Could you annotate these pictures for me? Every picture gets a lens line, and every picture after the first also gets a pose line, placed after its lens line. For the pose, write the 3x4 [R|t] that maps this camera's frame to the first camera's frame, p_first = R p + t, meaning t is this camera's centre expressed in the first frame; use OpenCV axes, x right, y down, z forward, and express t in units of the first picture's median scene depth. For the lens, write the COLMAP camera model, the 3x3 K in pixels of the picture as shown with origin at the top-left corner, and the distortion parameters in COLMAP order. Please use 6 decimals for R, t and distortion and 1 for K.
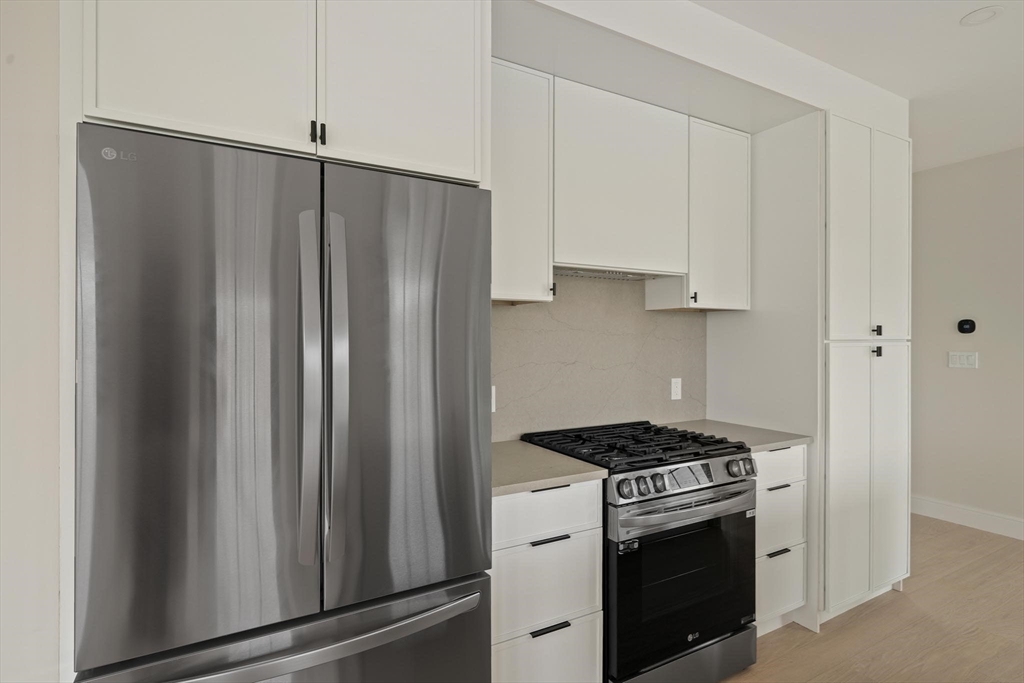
lens RADIAL K [[511.0, 0, 518.9], [0, 511.0, 341.8], [0, 0, 1]] dist [0.002949, -0.001637]
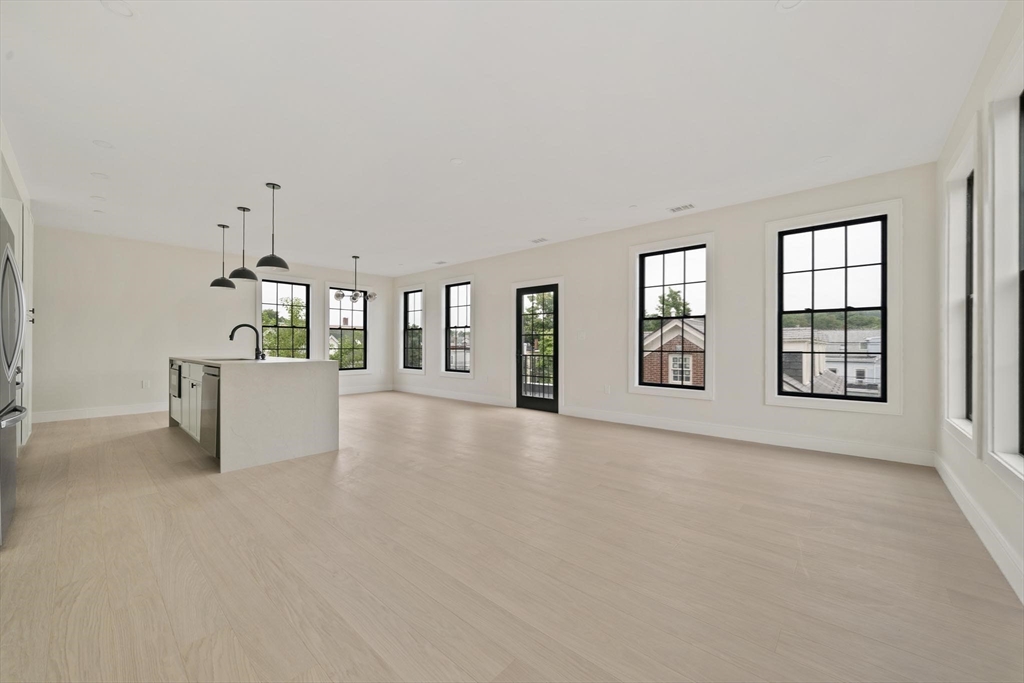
lens RADIAL K [[384.4, 0, 508.4], [0, 384.4, 347.1], [0, 0, 1]] dist [-0.005314, -0.000043]
pose [[-0.317983, -0.007288, 0.948068, -1.533177], [-0.003550, 0.999973, 0.006497, 0.119578], [-0.948090, -0.001300, -0.318000, -0.384073]]
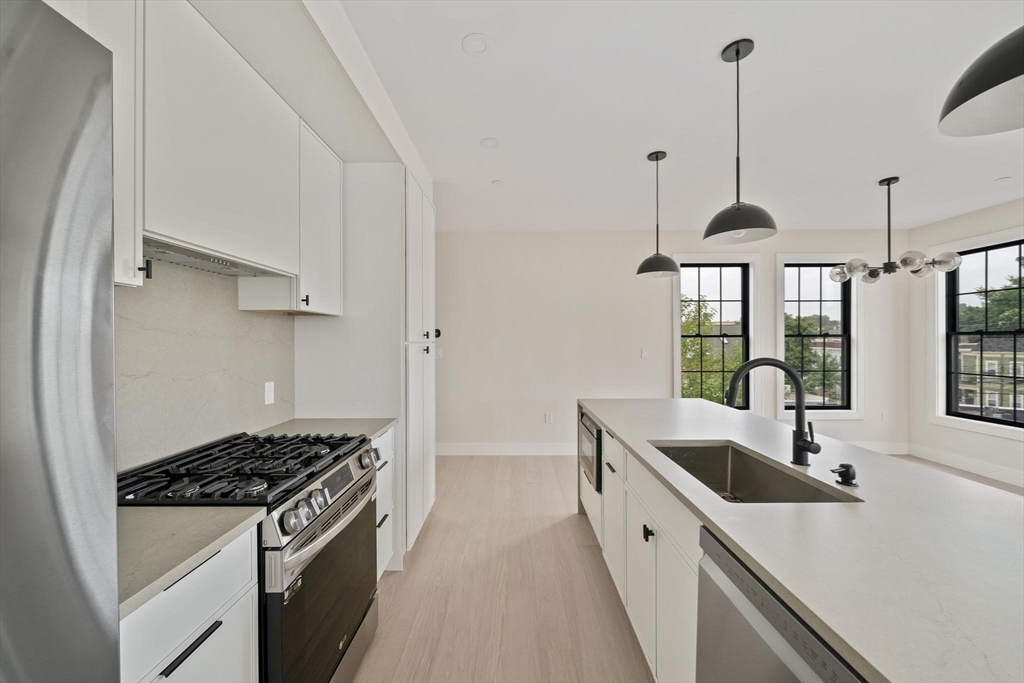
lens RADIAL K [[384.4, 0, 512.9], [0, 384.4, 342.5], [0, 0, 1]] dist [-0.005314, -0.000043]
pose [[0.494819, -0.005391, 0.868979, -0.117394], [0.005958, 0.999978, 0.002811, -0.003714], [-0.868976, 0.003786, 0.494840, 0.289181]]
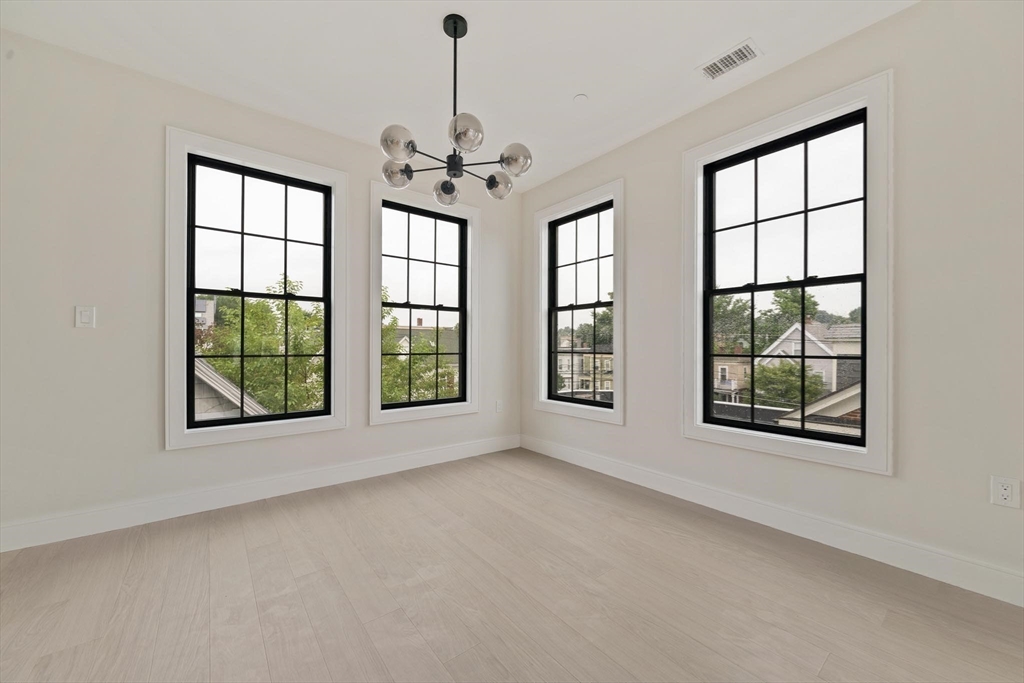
lens RADIAL K [[384.4, 0, 510.7], [0, 384.4, 344.8], [0, 0, 1]] dist [-0.005314, -0.000043]
pose [[-0.153425, 0.003368, 0.988155, 0.885096], [-0.002145, 0.999991, -0.003741, 0.132391], [-0.988158, -0.002694, -0.153417, -0.197815]]
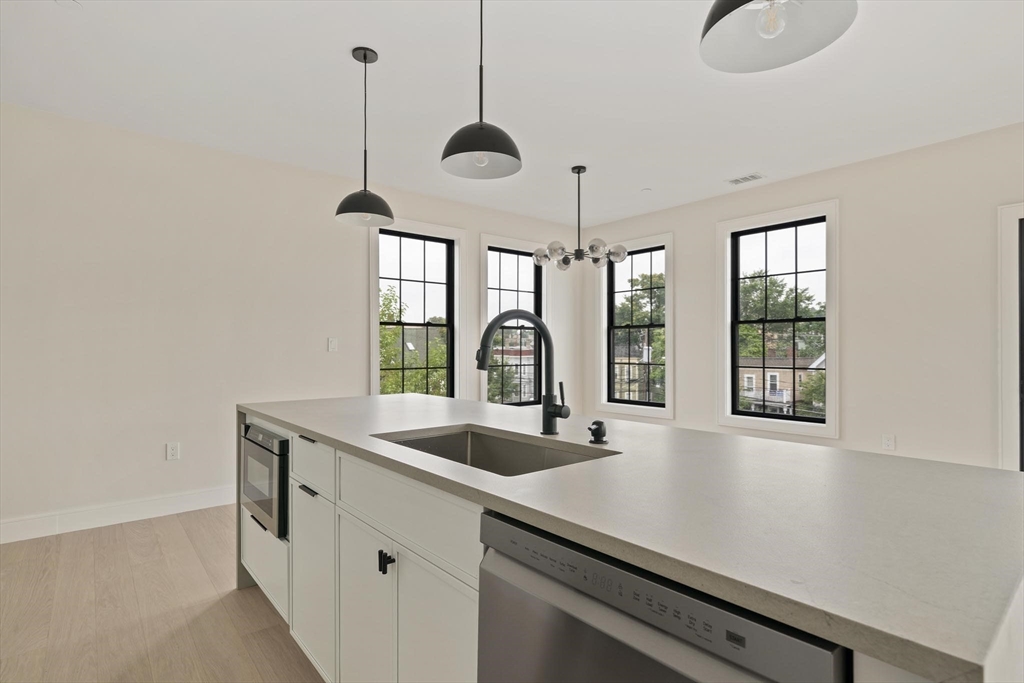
lens RADIAL K [[511.0, 0, 509.0], [0, 511.0, 346.4], [0, 0, 1]] dist [0.002949, -0.001637]
pose [[-0.177287, 0.002813, 0.984155, -0.041474], [0.001940, 0.999995, -0.002509, 0.075542], [-0.984157, 0.001464, -0.177291, 0.372332]]
